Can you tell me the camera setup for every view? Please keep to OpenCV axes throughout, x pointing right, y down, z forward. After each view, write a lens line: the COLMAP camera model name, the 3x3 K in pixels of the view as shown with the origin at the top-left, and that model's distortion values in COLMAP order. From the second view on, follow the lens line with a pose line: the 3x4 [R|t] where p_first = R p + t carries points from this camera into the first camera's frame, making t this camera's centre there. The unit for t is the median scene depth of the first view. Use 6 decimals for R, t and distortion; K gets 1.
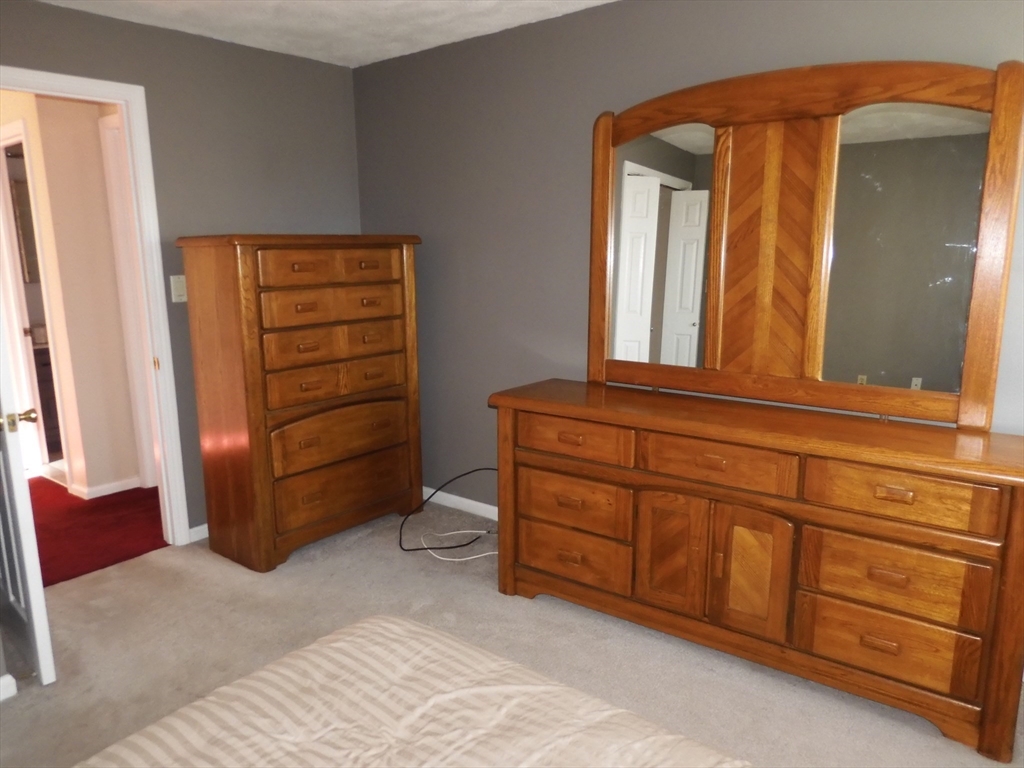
lens RADIAL K [[737.1, 0, 511.6], [0, 737.1, 388.2], [0, 0, 1]] dist [-0.001347, 0.000956]
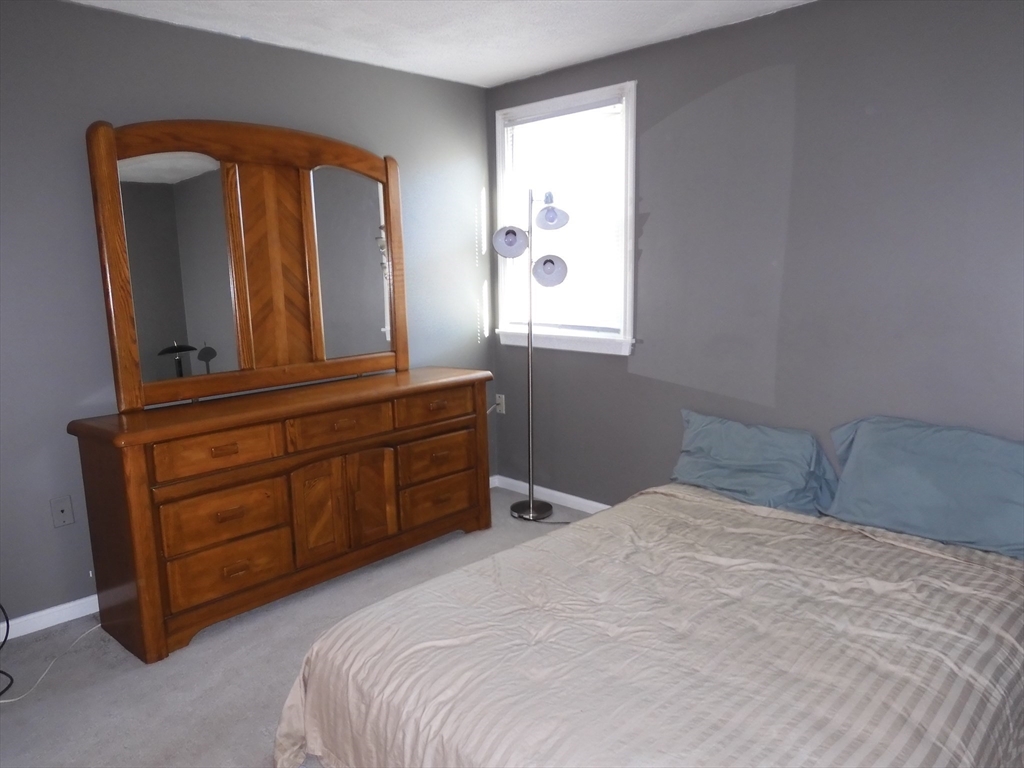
lens RADIAL K [[737.1, 0, 512.3], [0, 737.1, 387.9], [0, 0, 1]] dist [-0.001347, 0.000956]
pose [[0.093183, -0.158571, 0.982941, -0.885862], [0.211154, 0.967927, 0.136132, -0.071069], [-0.973001, 0.194867, 0.123677, 0.488086]]
